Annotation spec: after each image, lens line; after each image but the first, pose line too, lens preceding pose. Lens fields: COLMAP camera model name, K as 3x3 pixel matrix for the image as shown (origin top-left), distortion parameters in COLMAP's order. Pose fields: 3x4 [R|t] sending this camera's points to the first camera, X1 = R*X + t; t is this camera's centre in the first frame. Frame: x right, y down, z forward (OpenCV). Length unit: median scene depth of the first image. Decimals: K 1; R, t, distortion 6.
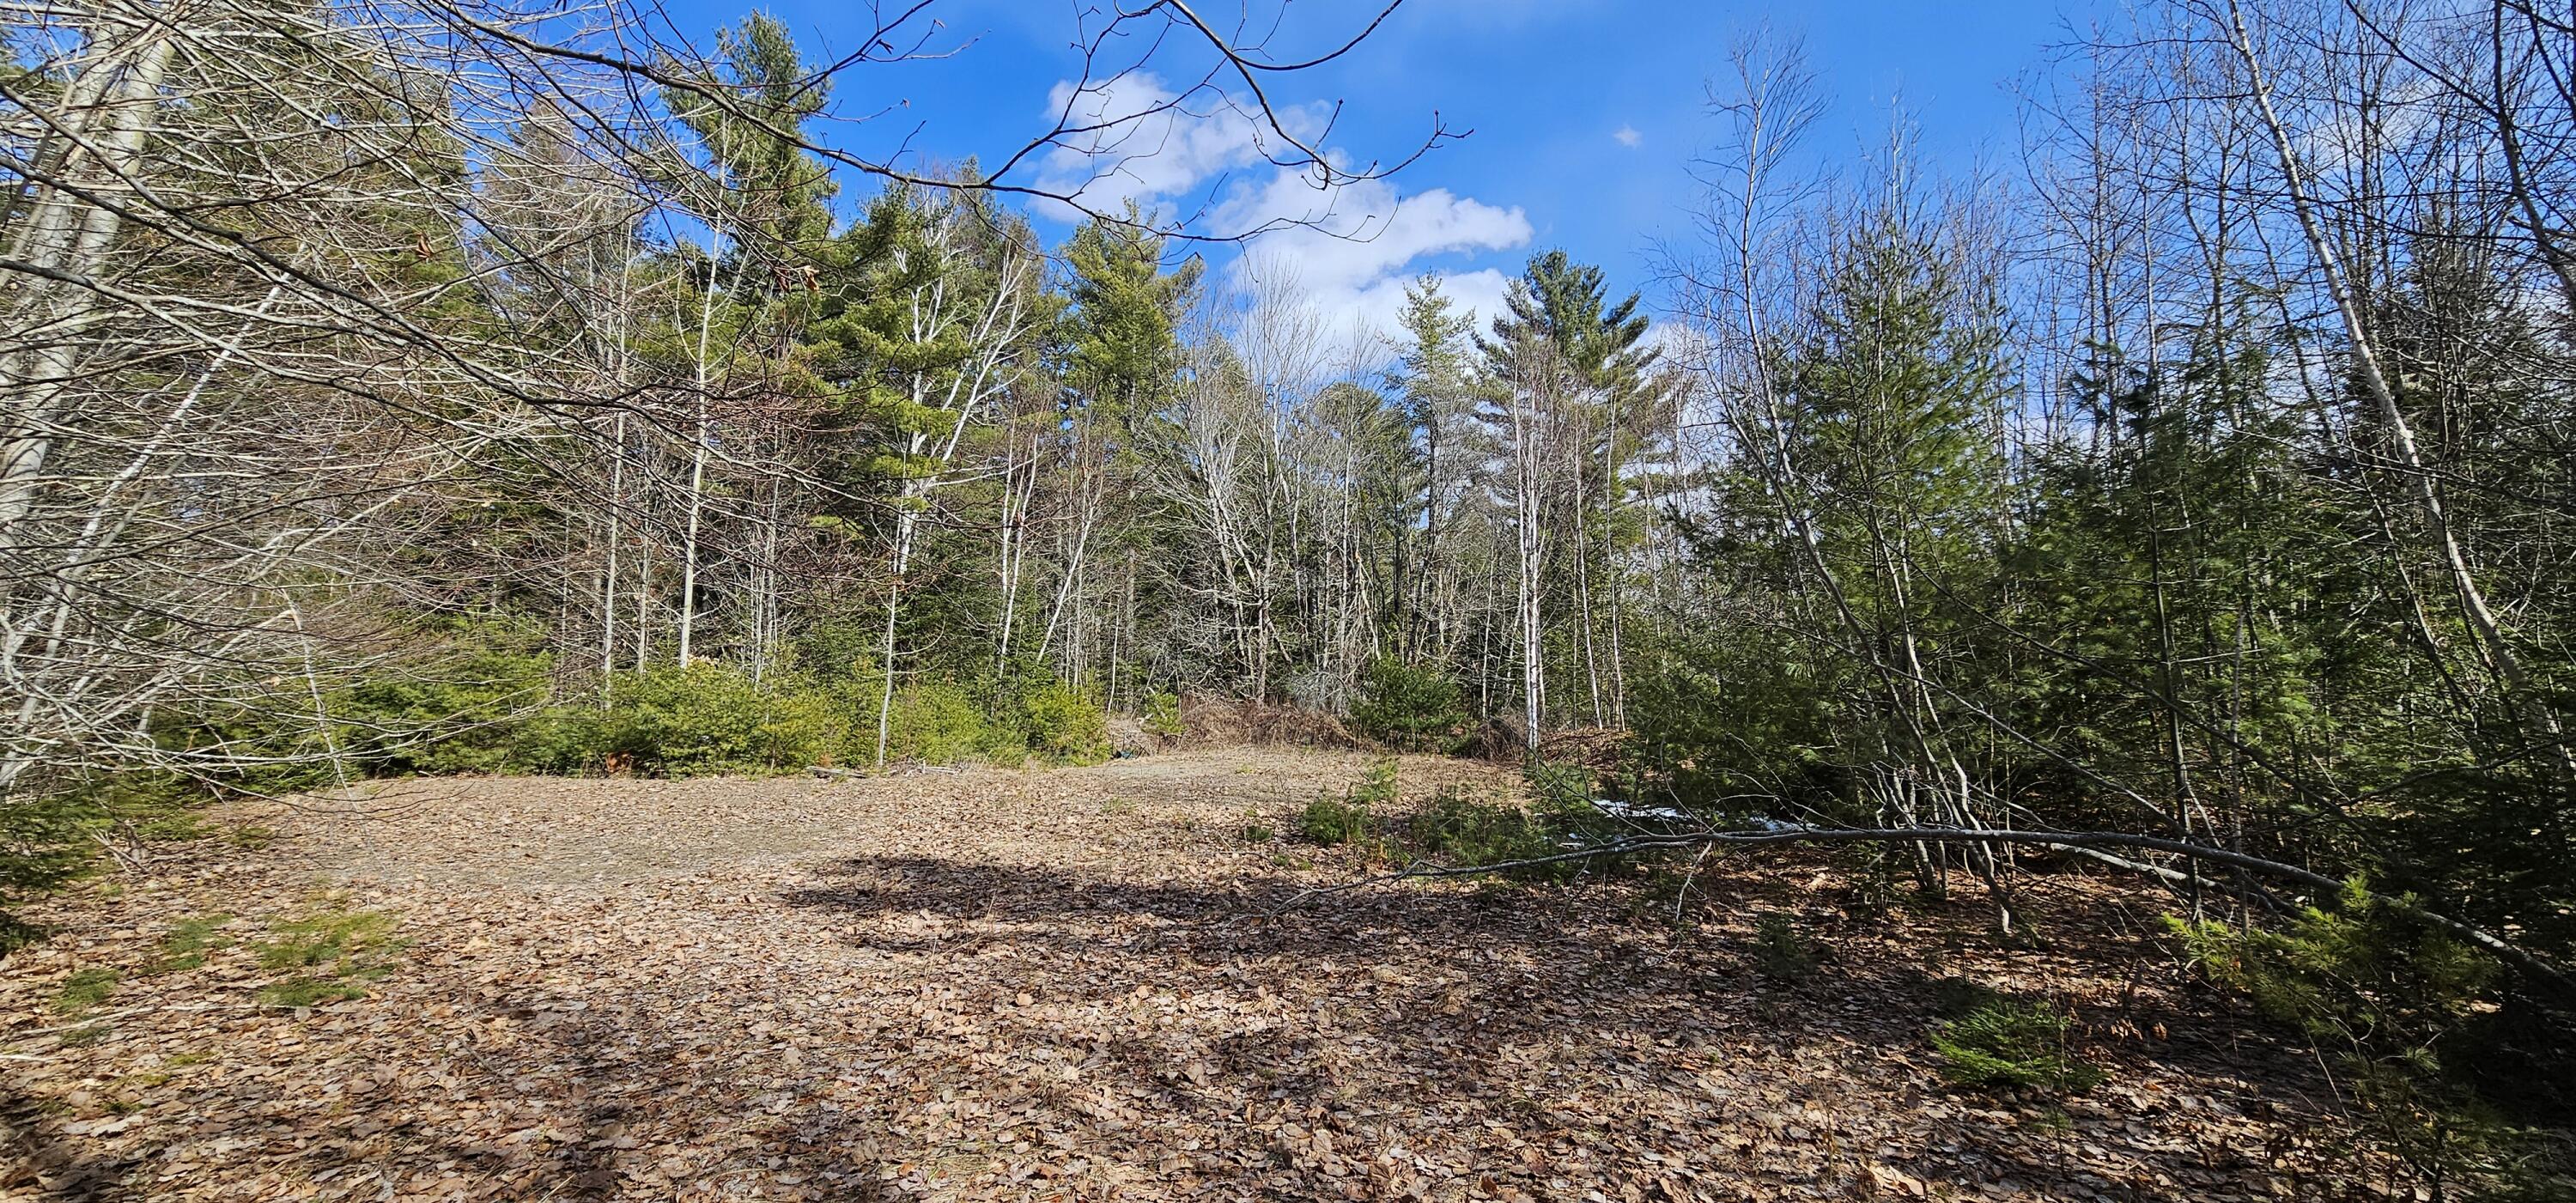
lens RADIAL K [[1089.2, 0, 1288.0], [0, 1089.2, 601.5], [0, 0, 1]] dist [0.001003, 0.000093]
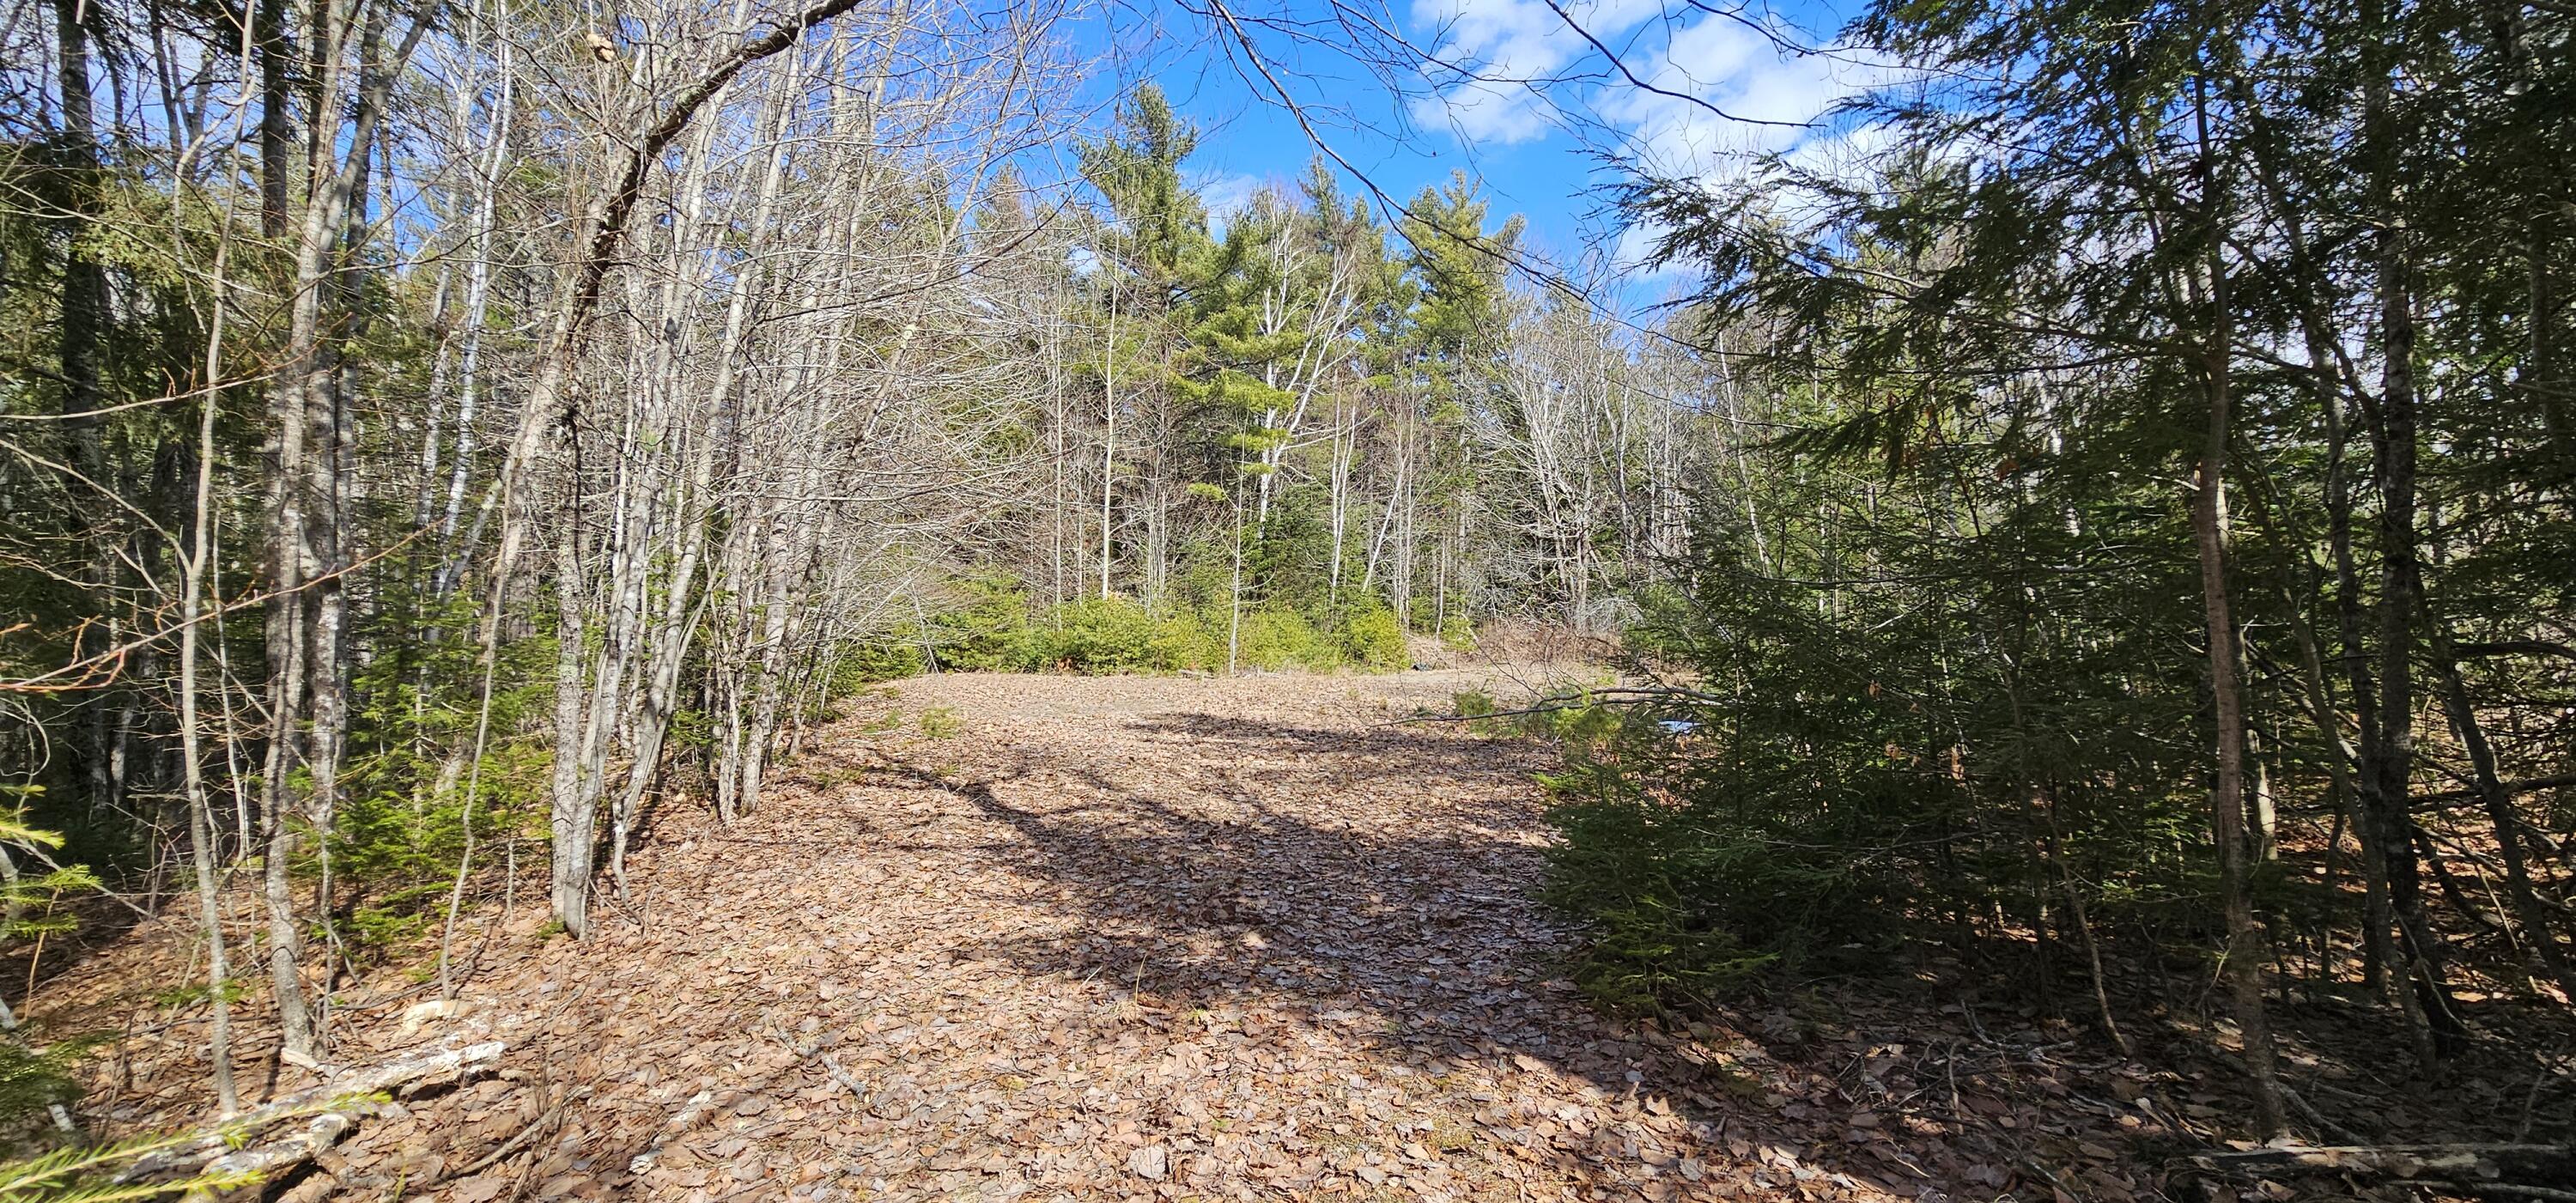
lens RADIAL K [[1089.2, 0, 1288.0], [0, 1089.2, 601.5], [0, 0, 1]] dist [0.001003, 0.000093]
pose [[0.934572, -0.005775, -0.355727, 0.145486], [0.030494, 0.997489, 0.063920, -0.018000], [0.354465, -0.070586, 0.932401, -0.198233]]
